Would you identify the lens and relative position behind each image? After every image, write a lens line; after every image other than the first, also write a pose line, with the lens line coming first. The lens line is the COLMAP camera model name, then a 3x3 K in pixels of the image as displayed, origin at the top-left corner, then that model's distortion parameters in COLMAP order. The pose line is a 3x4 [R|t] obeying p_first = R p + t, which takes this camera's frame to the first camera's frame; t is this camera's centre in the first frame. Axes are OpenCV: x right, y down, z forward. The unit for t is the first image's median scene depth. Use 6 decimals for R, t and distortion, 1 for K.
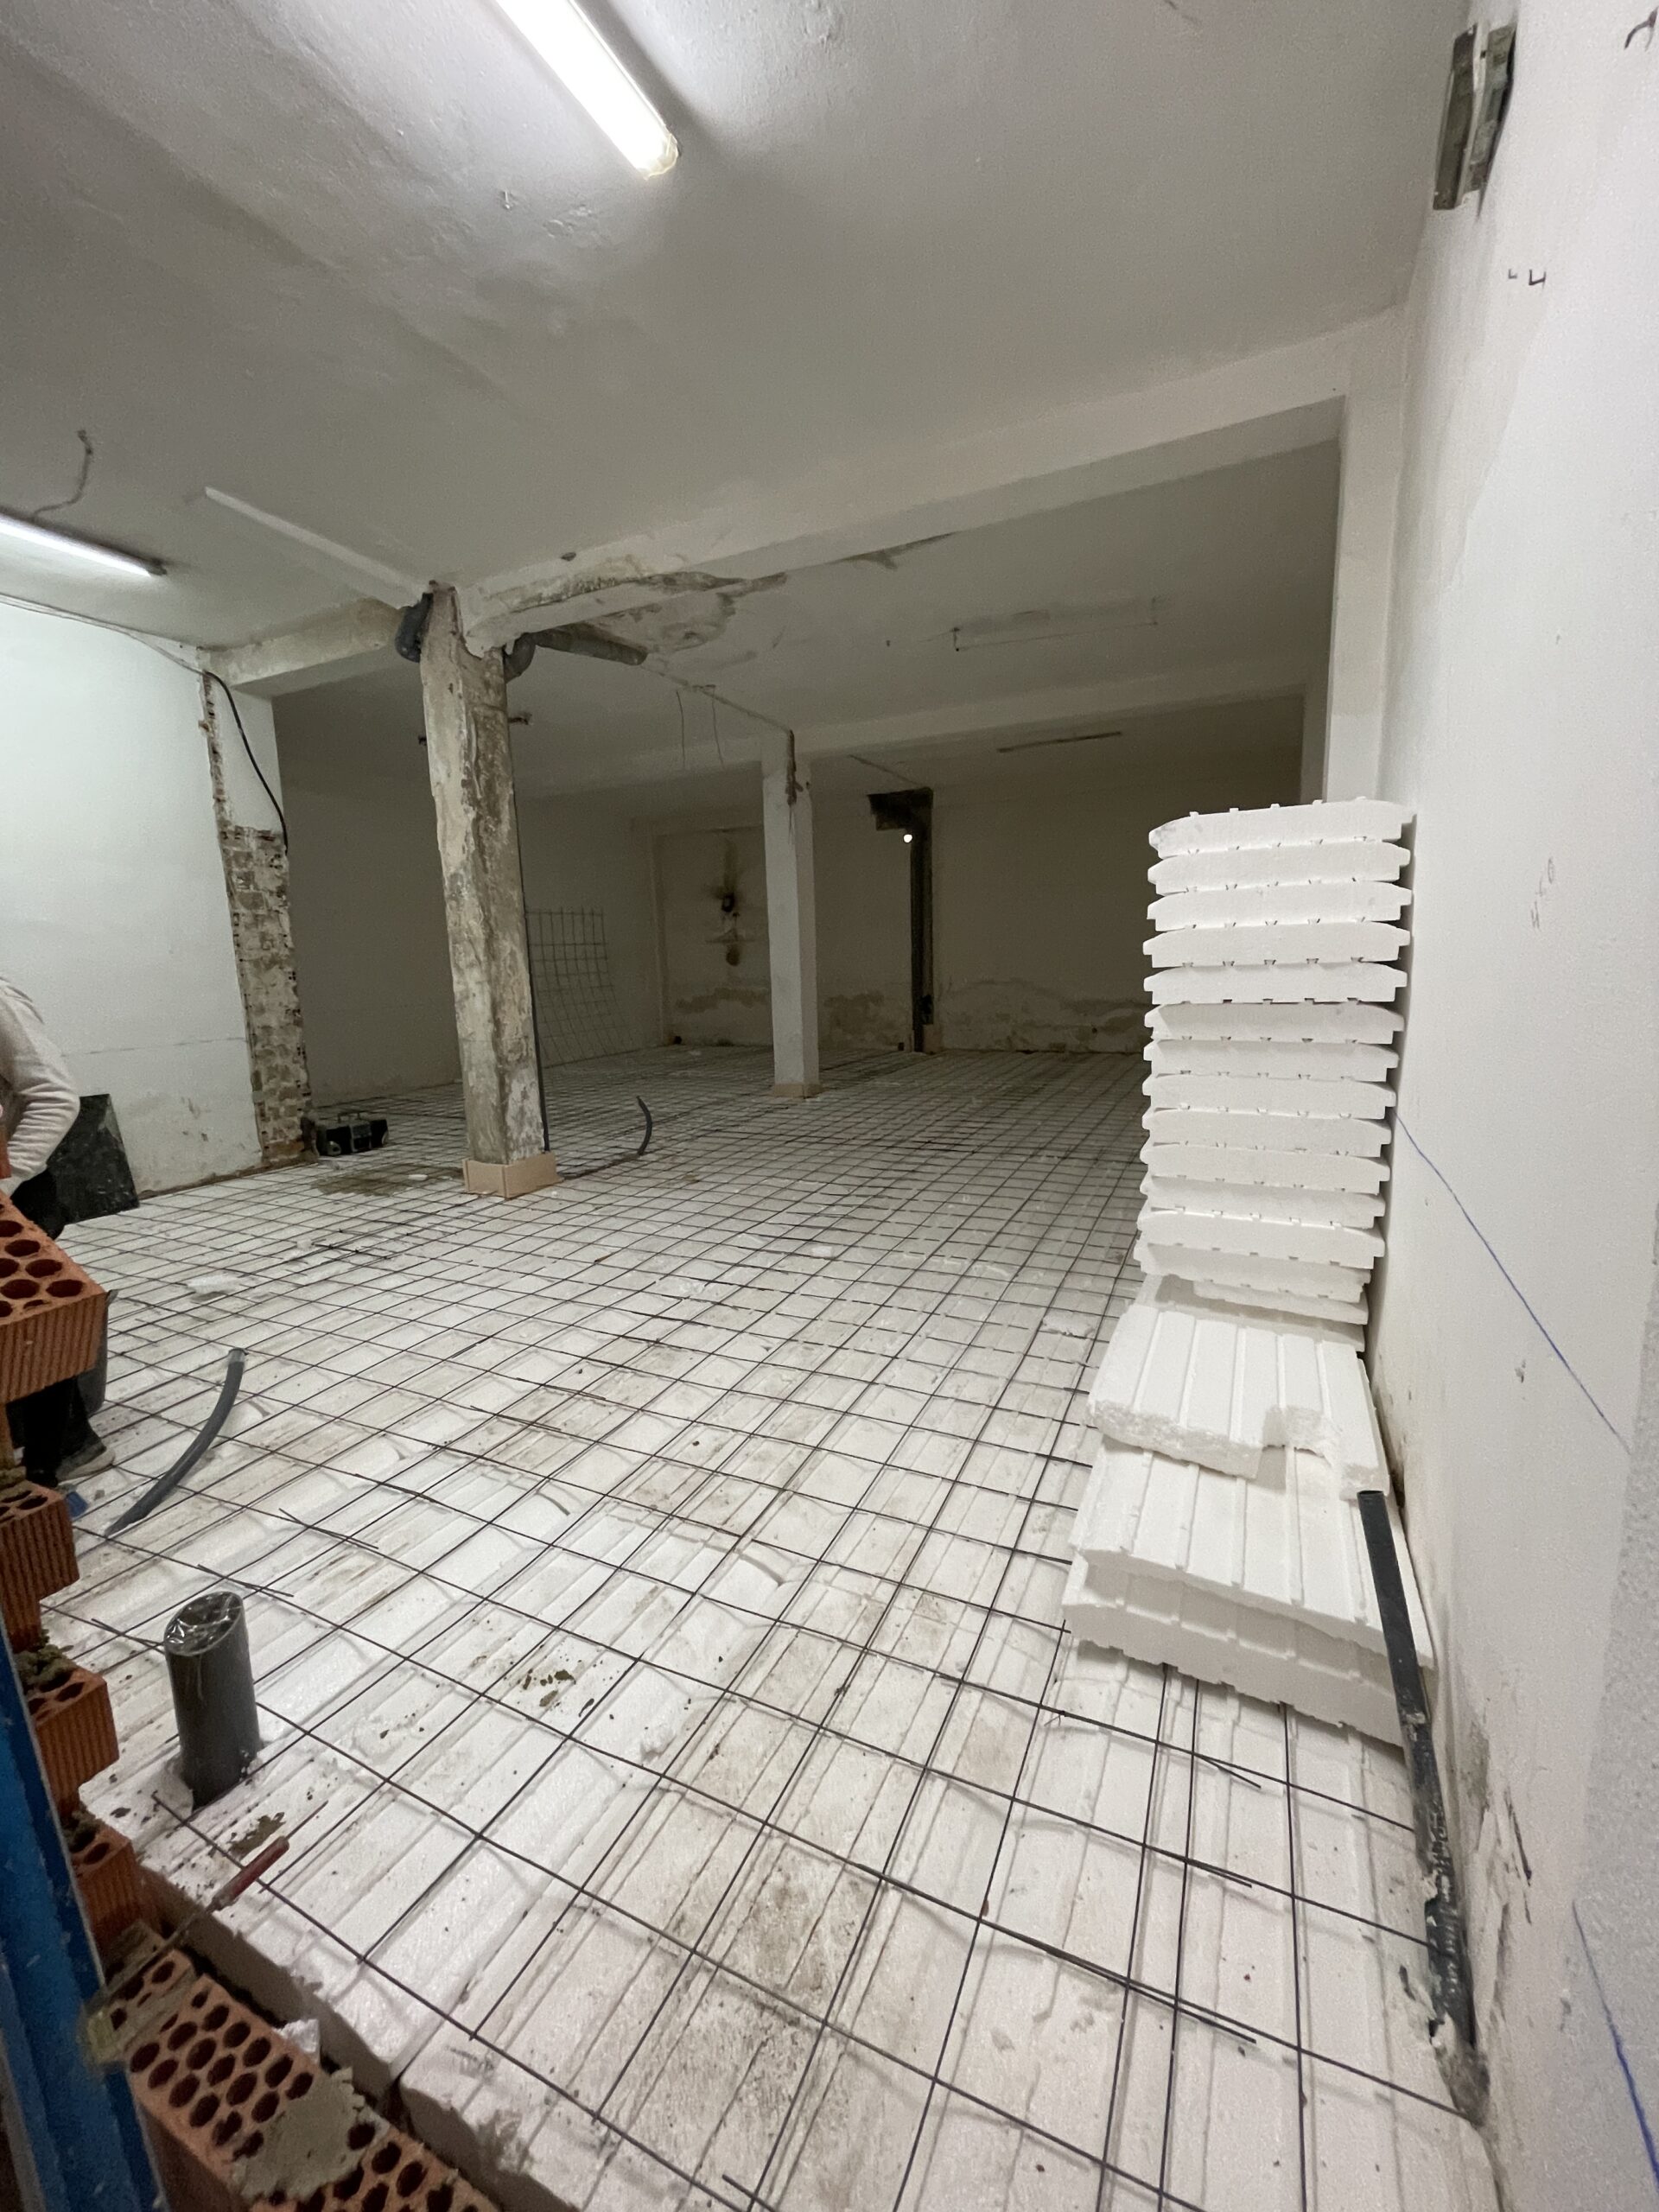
lens RADIAL K [[884.6, 0, 828.0], [0, 884.6, 1101.9], [0, 0, 1]] dist [0.000838, 0.000266]
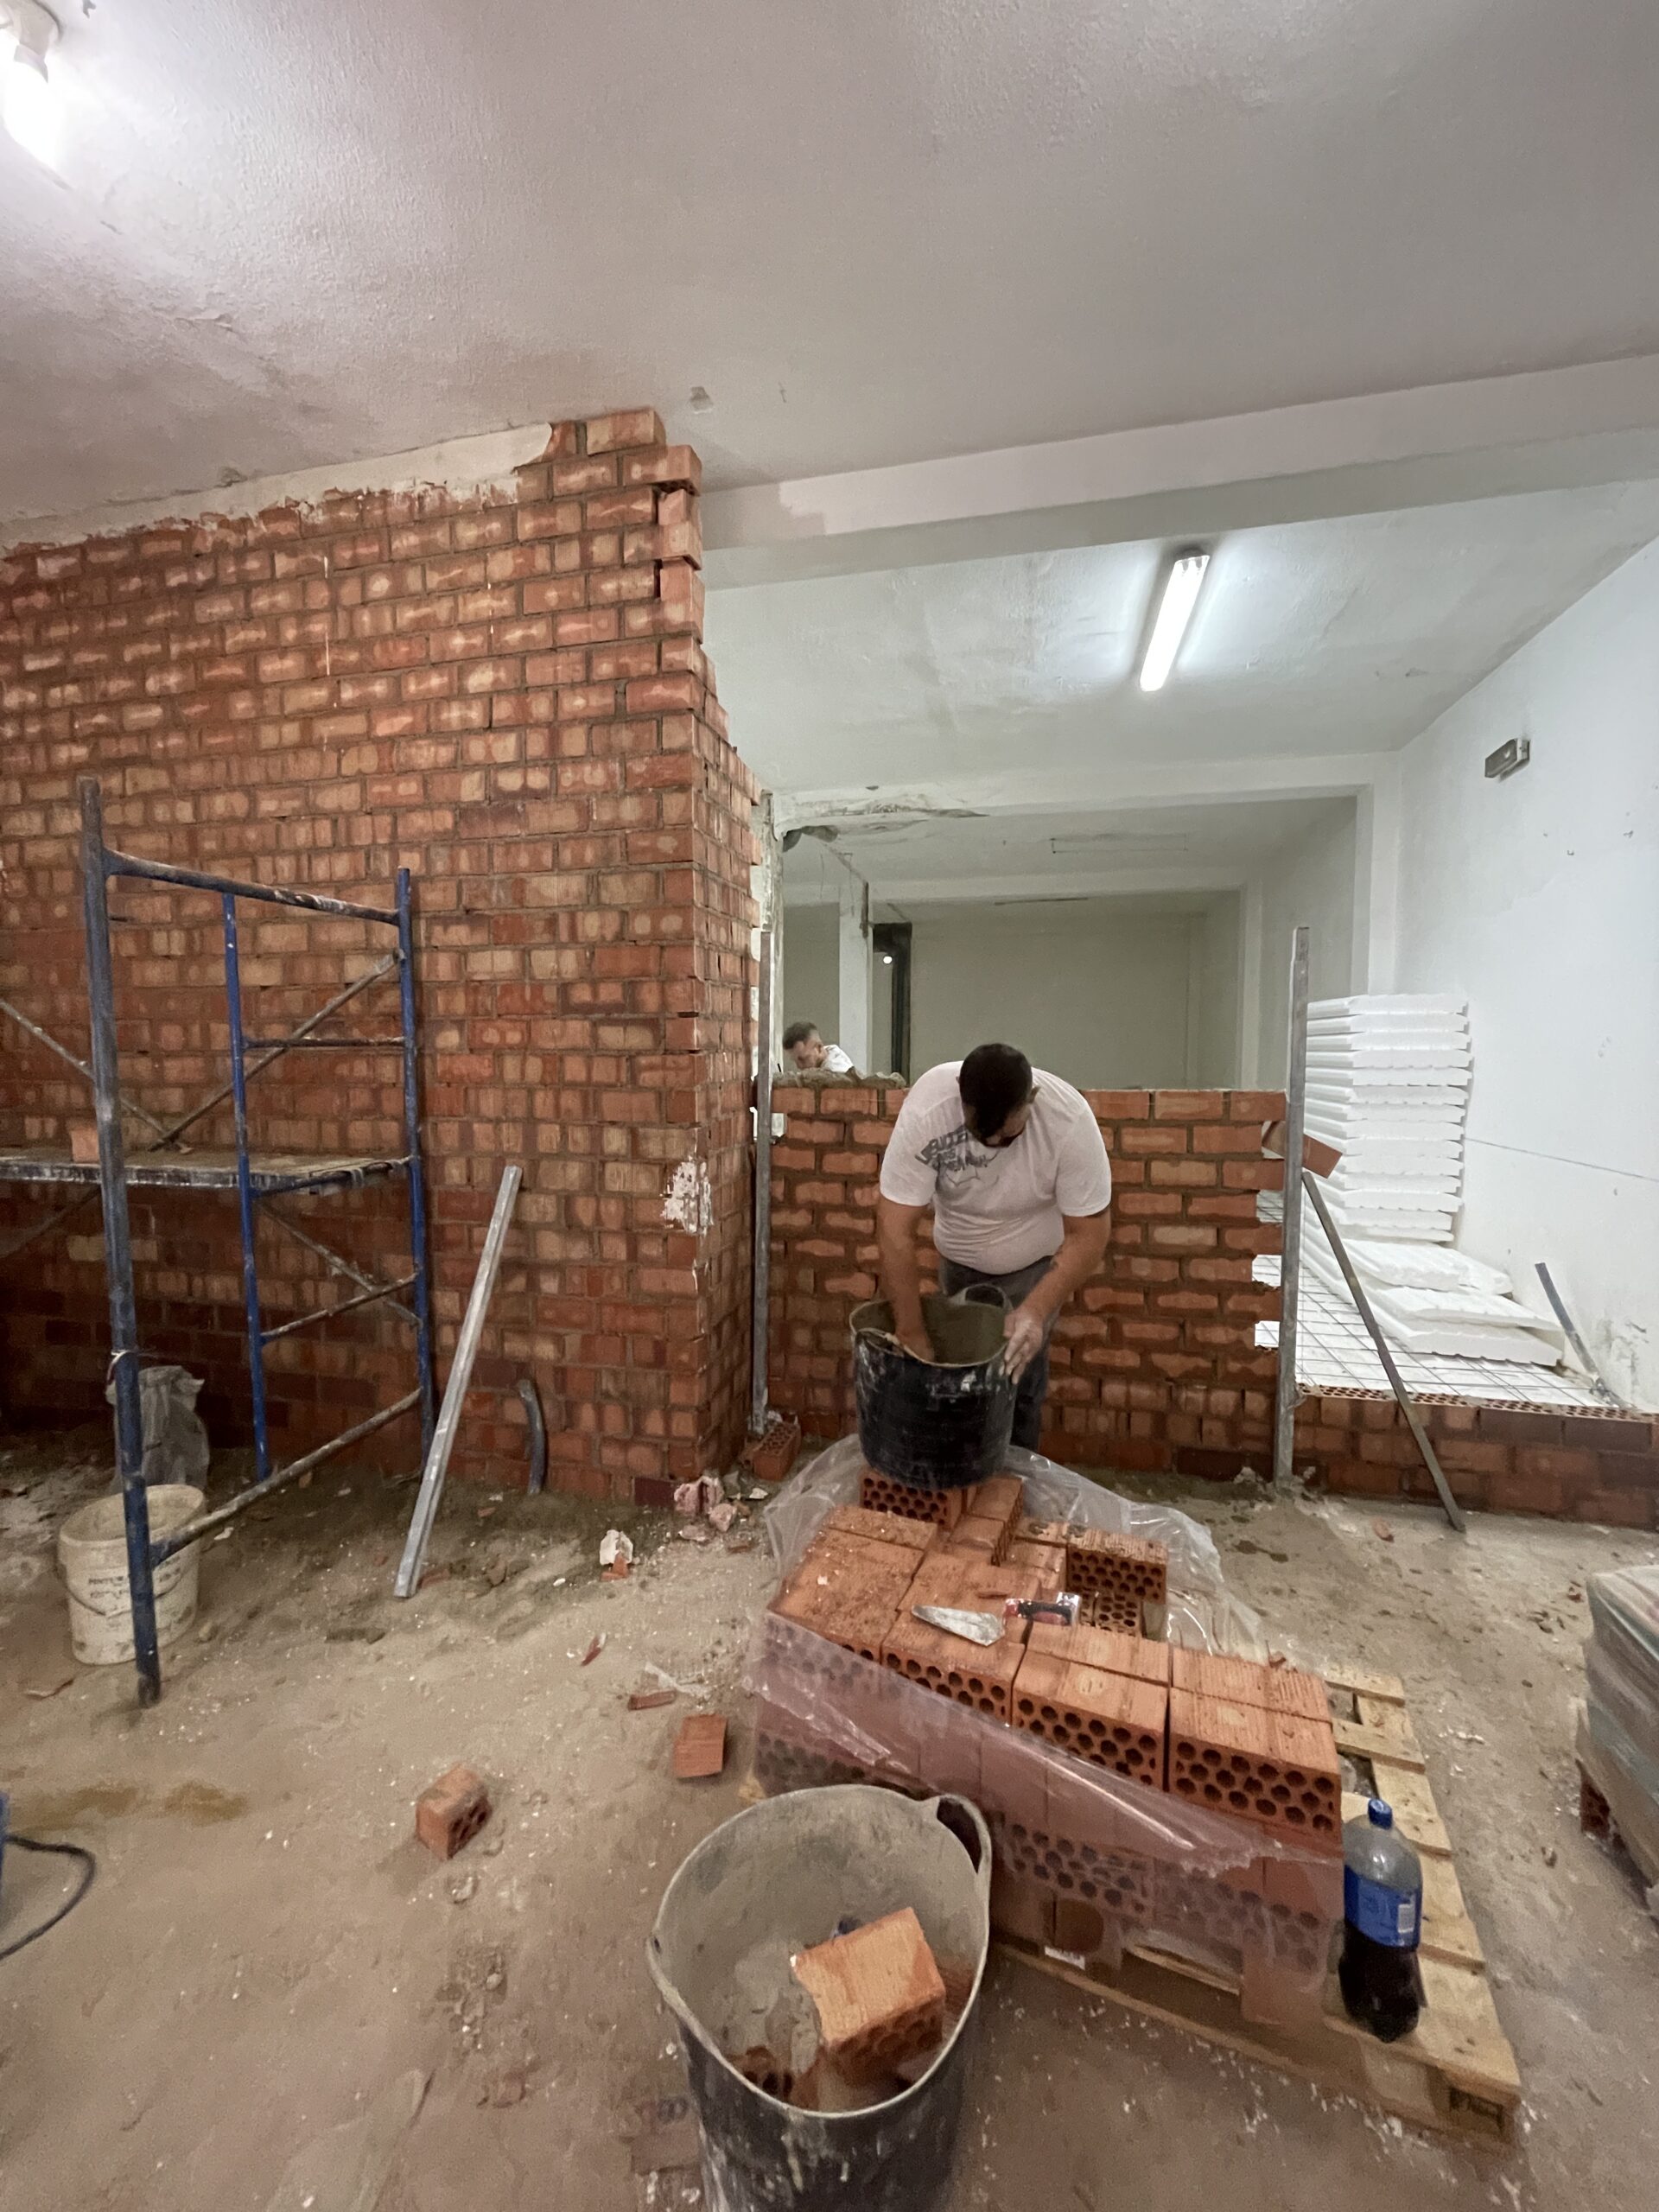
lens RADIAL K [[884.6, 0, 830.3], [0, 884.6, 1105.4], [0, 0, 1]] dist [0.000838, 0.000266]
pose [[0.978068, 0.020849, 0.207239, -0.650362], [0.001796, 0.994096, -0.108486, 0.082235], [-0.208277, 0.106479, 0.972257, -0.383416]]
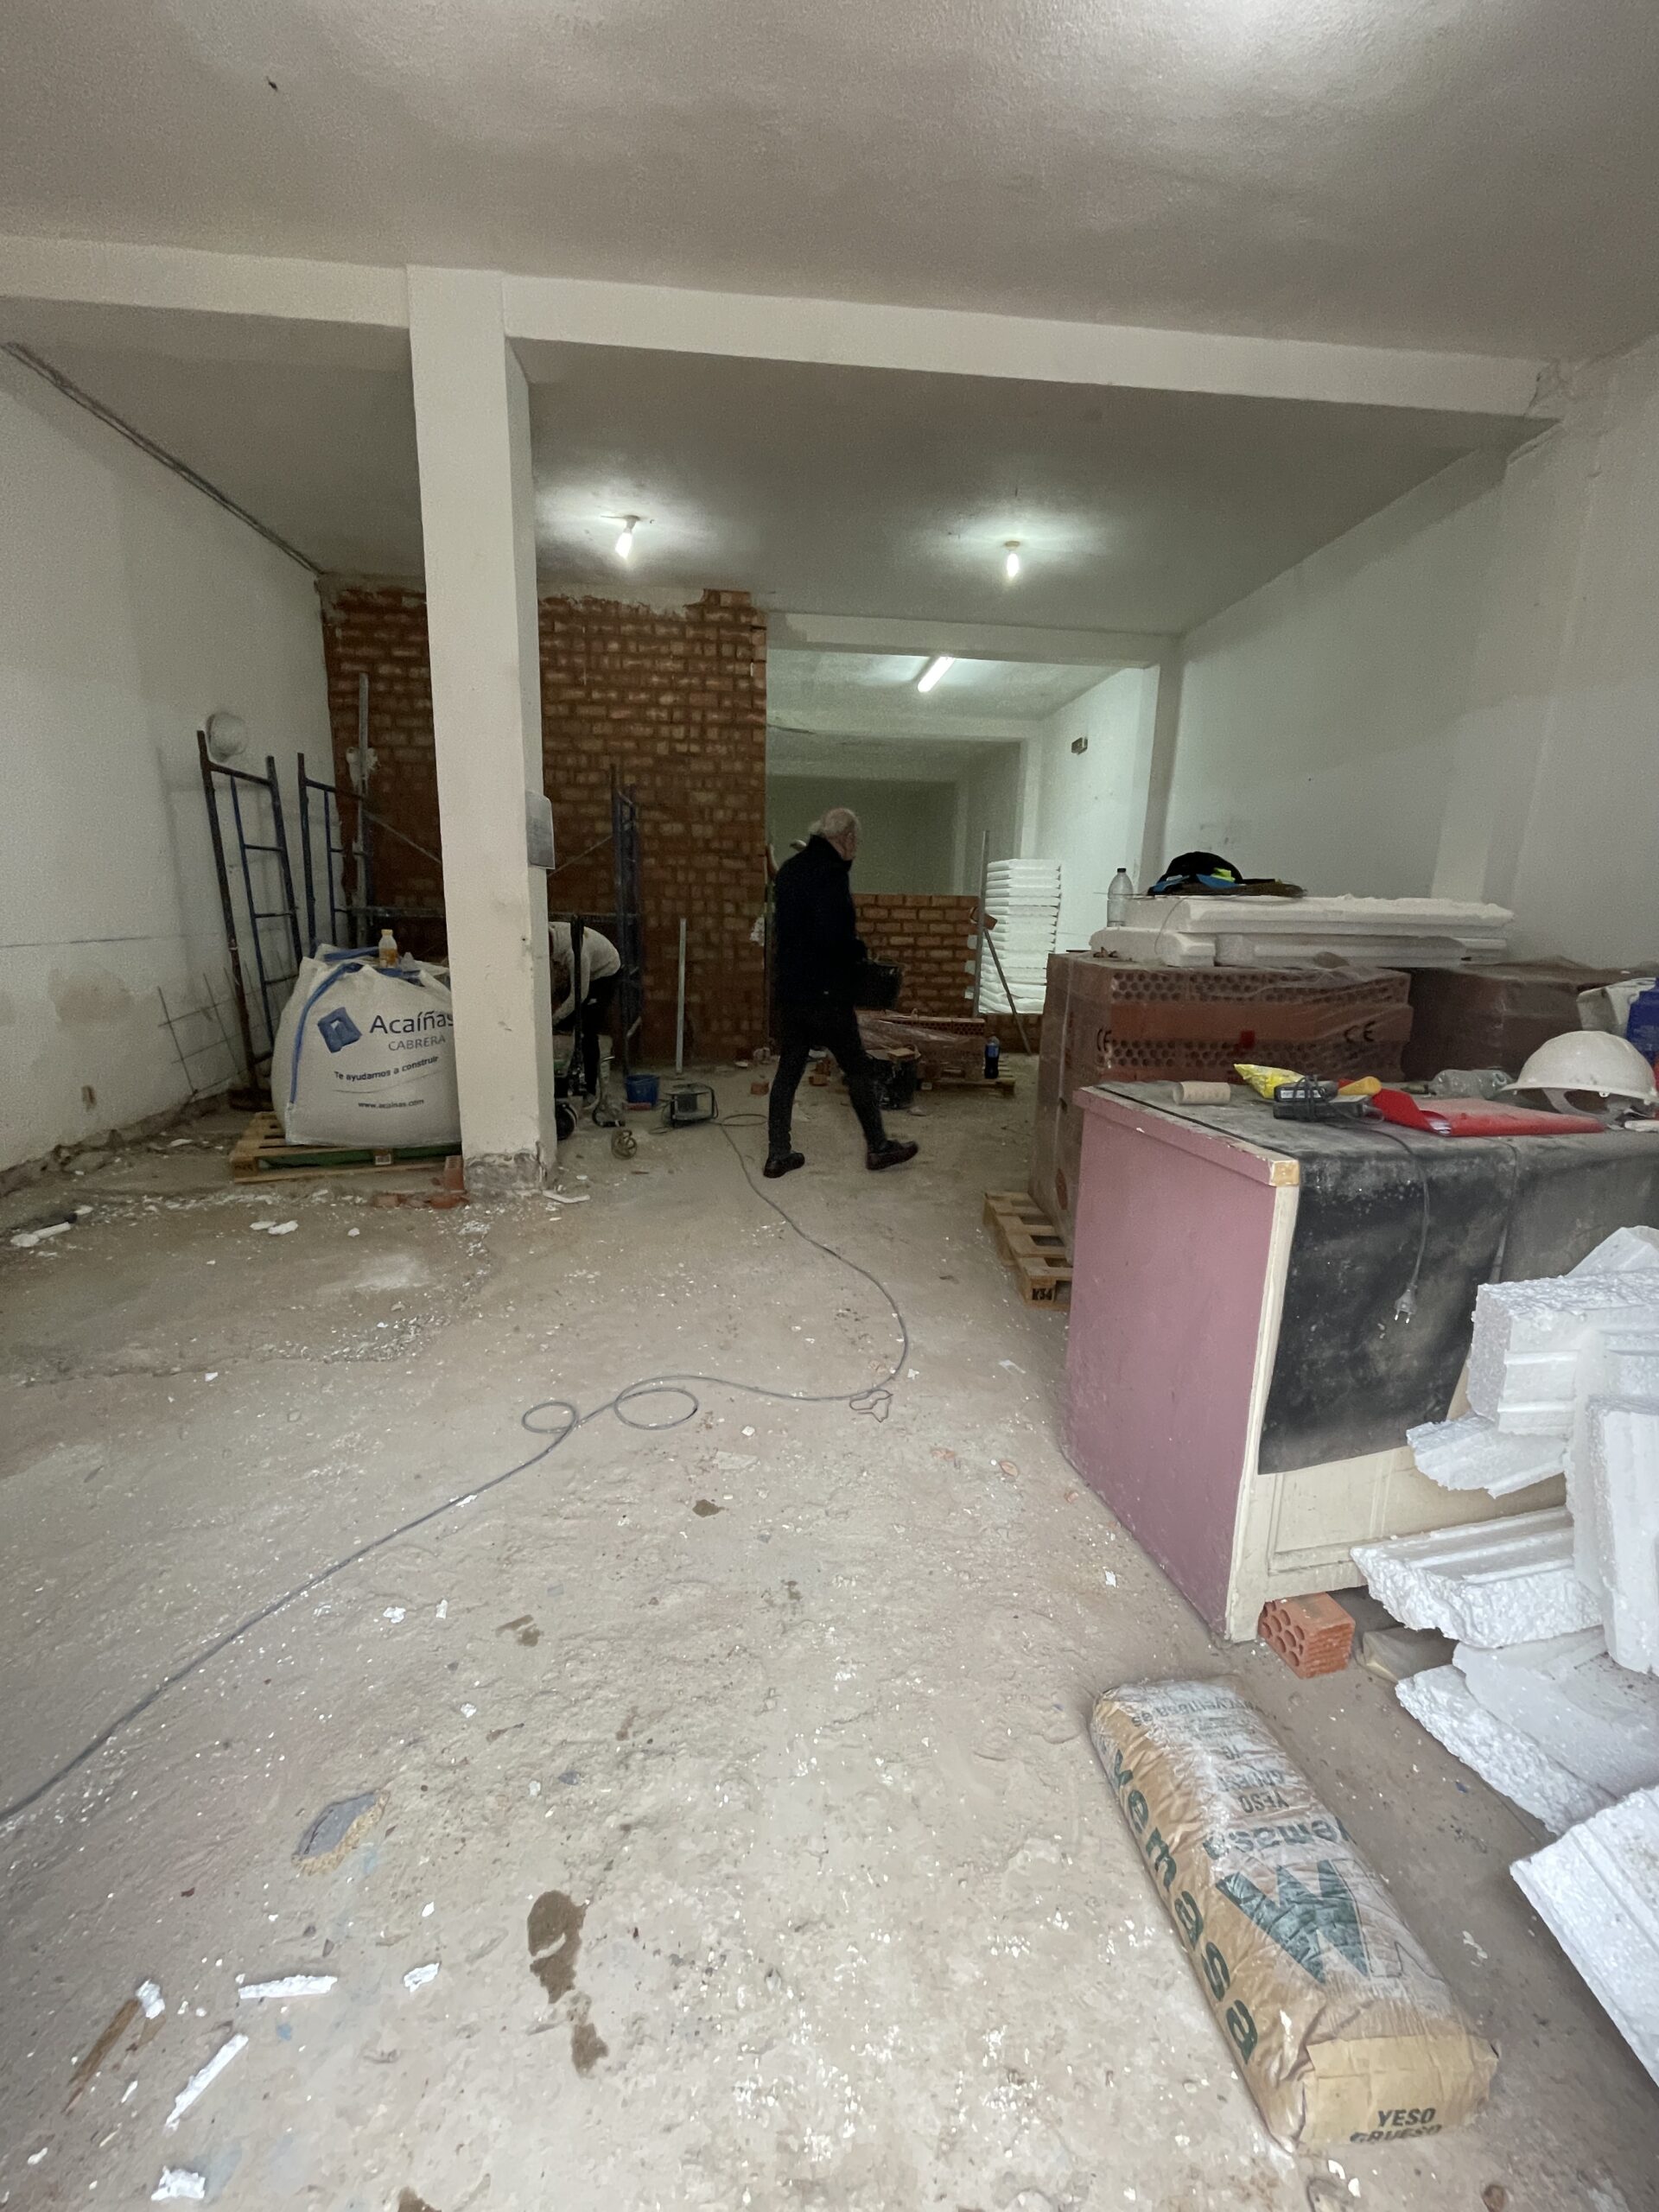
lens RADIAL K [[884.6, 0, 826.0], [0, 884.6, 1107.9], [0, 0, 1]] dist [0.000838, 0.000266]
pose [[0.868282, -0.055922, 0.492909, -1.284972], [0.028950, 0.997644, 0.062189, 0.289273], [-0.495226, -0.039728, 0.867855, -1.143902]]
